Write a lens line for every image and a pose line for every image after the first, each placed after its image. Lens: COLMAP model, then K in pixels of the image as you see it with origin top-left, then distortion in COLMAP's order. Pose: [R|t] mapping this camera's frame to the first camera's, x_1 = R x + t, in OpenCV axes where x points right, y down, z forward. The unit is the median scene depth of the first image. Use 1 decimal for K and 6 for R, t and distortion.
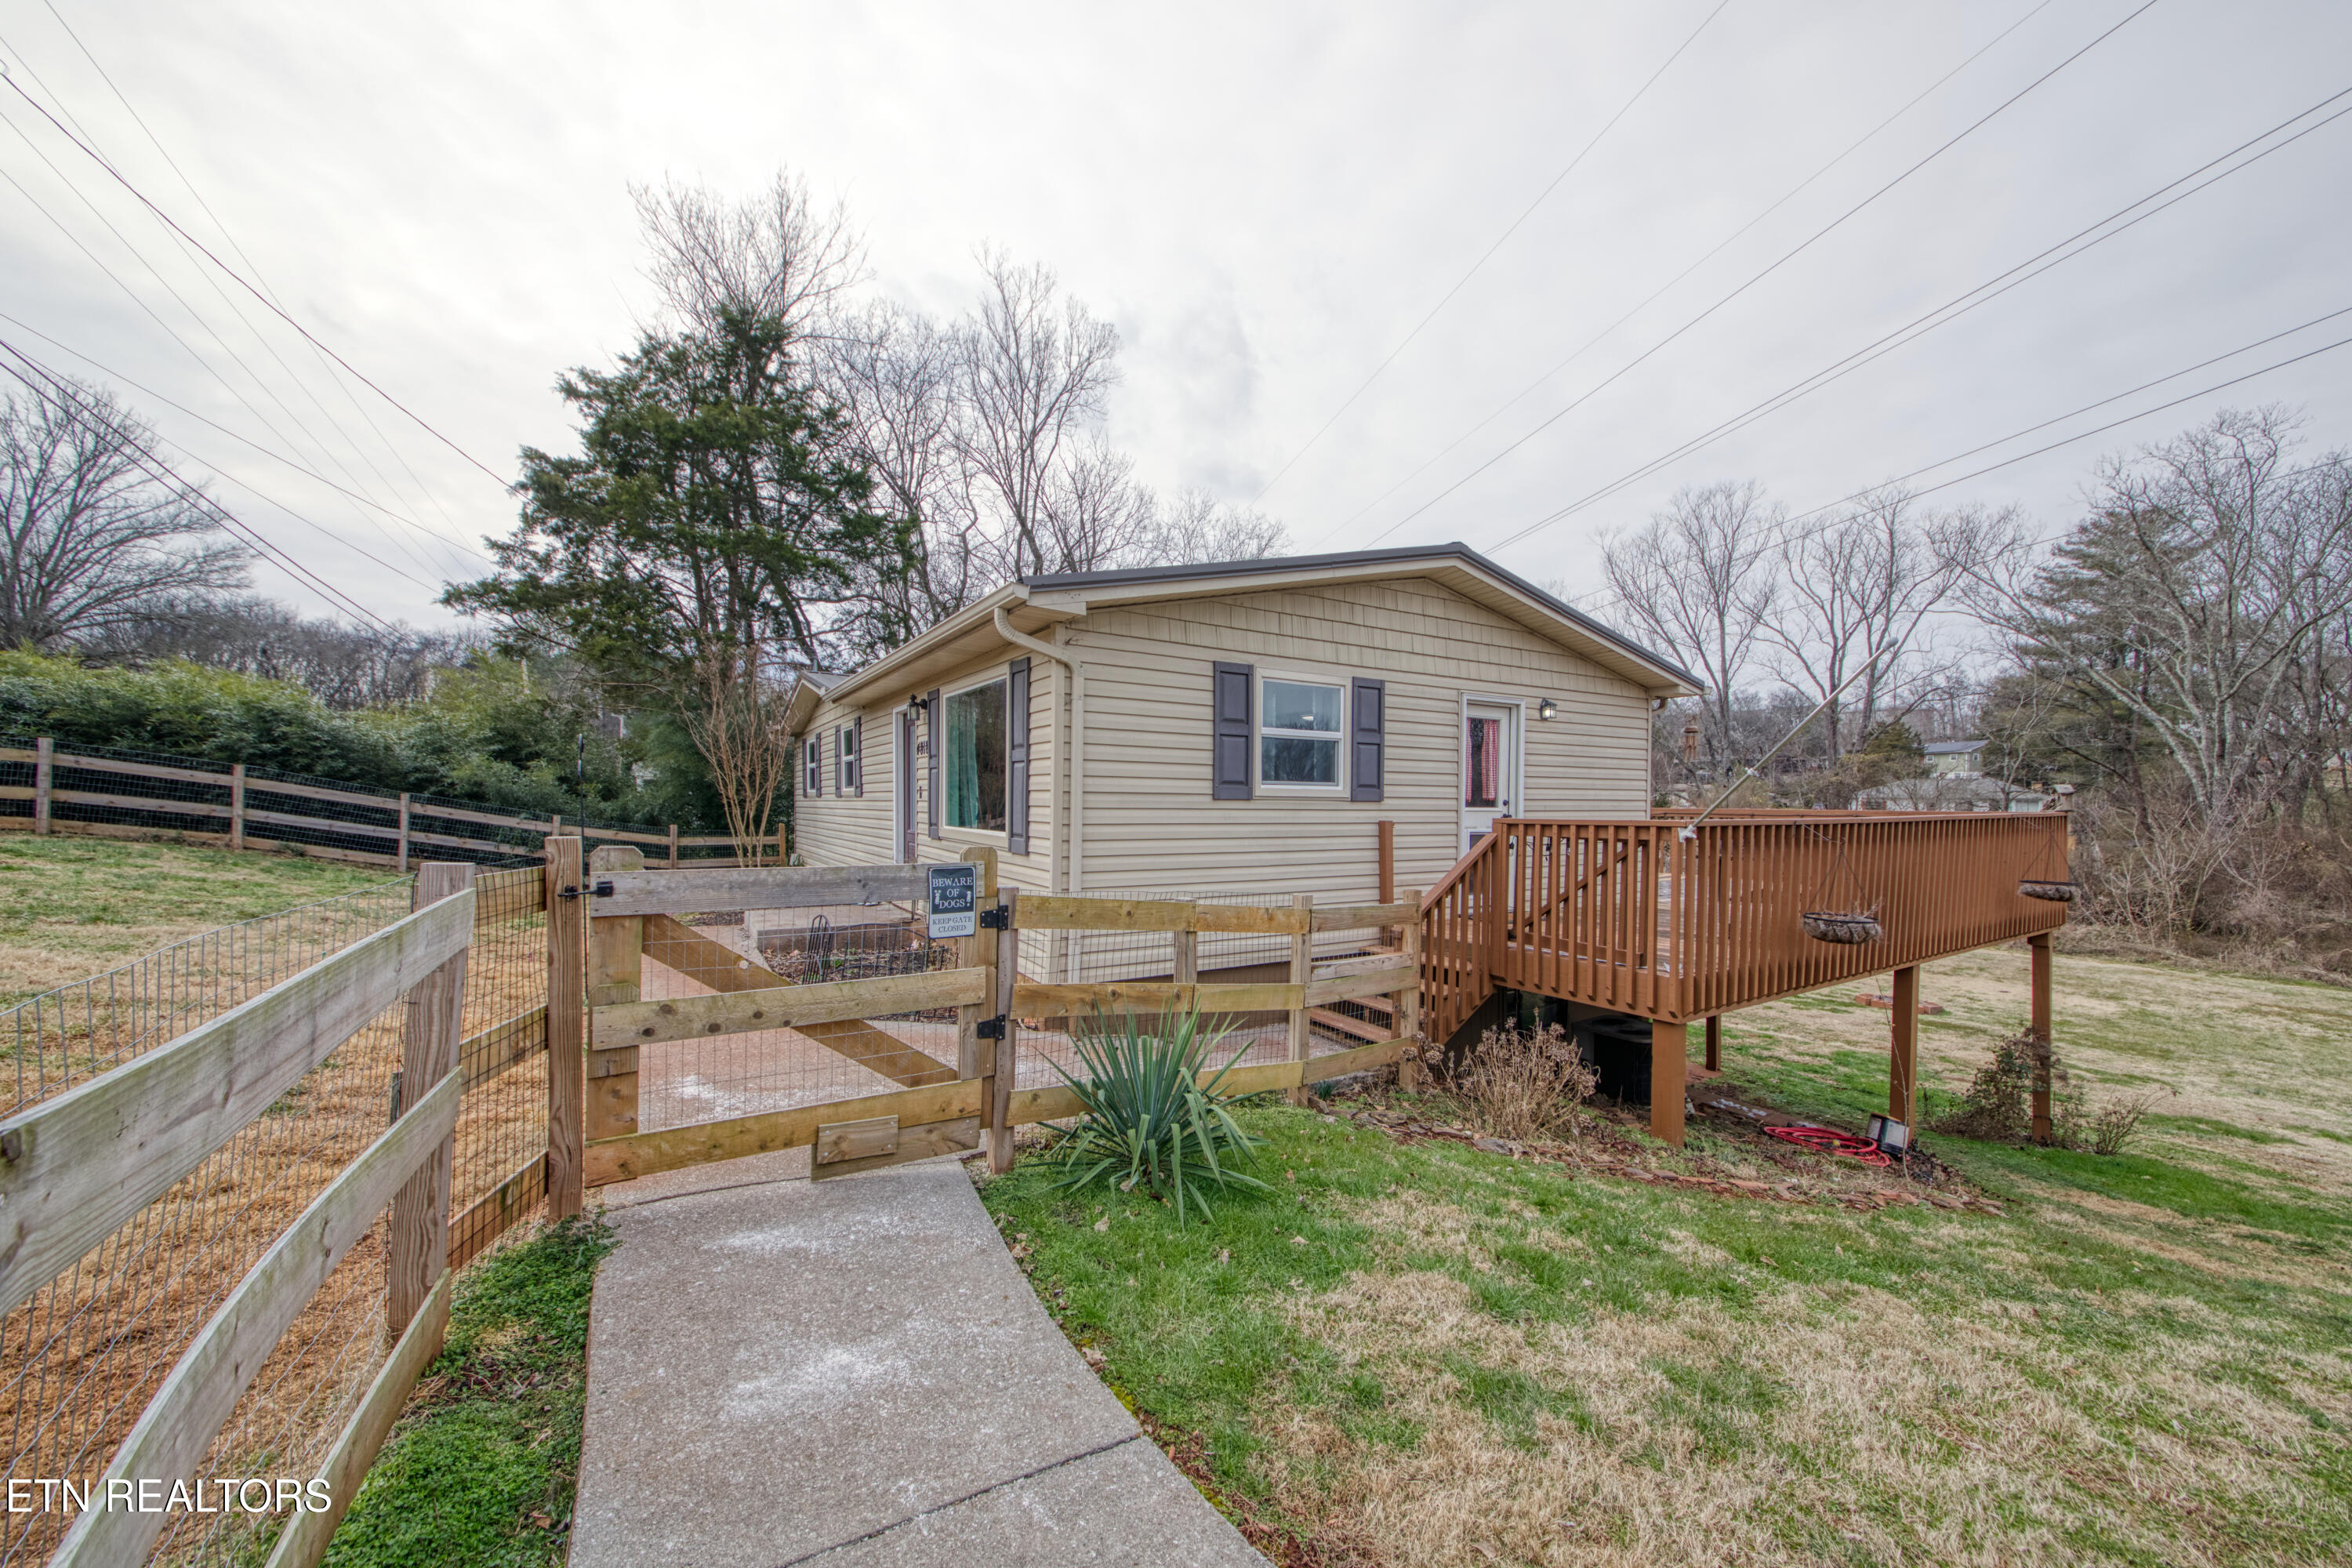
lens RADIAL K [[834.4, 0, 1190.9], [0, 834.4, 800.4], [0, 0, 1]] dist [-0.001484, -0.000113]
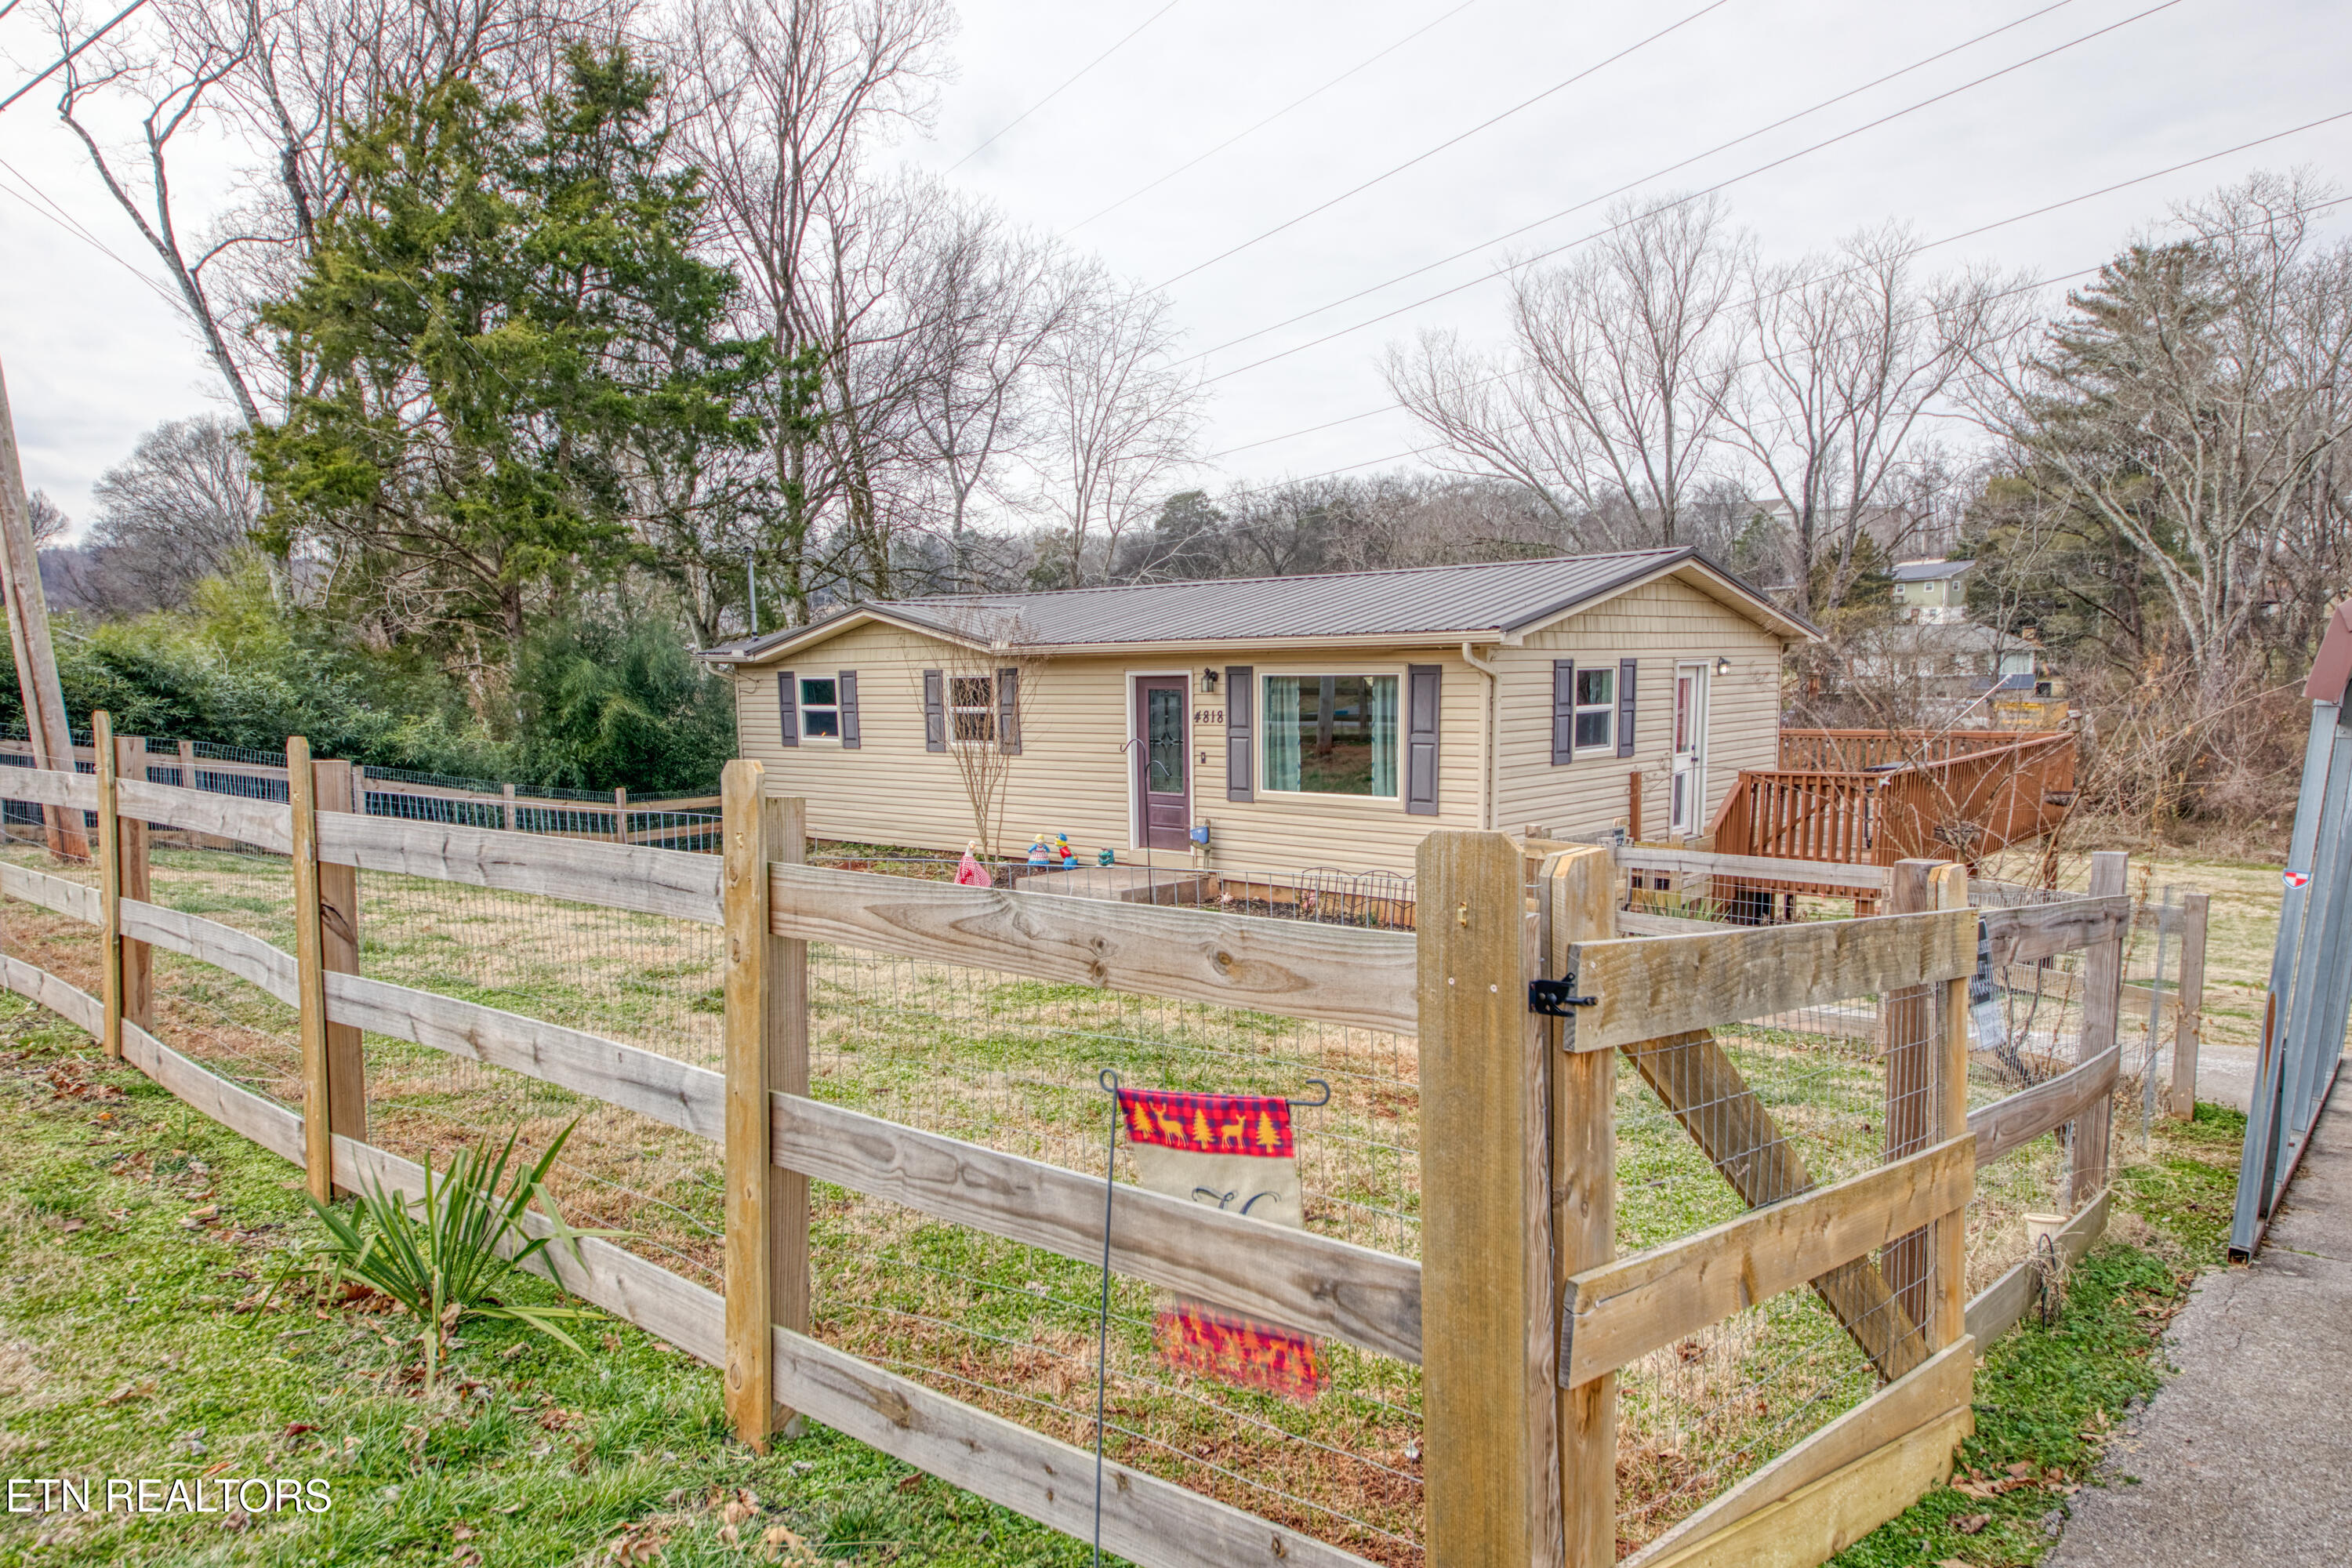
lens RADIAL K [[1524.9, 0, 1178.5], [0, 1524.9, 830.9], [0, 0, 1]] dist [0.068985, 0.001691]
pose [[0.954747, -0.055112, 0.292270, -0.179584], [0.021951, 0.993059, 0.115549, -0.027403], [-0.296609, -0.103904, 0.949330, -0.162688]]
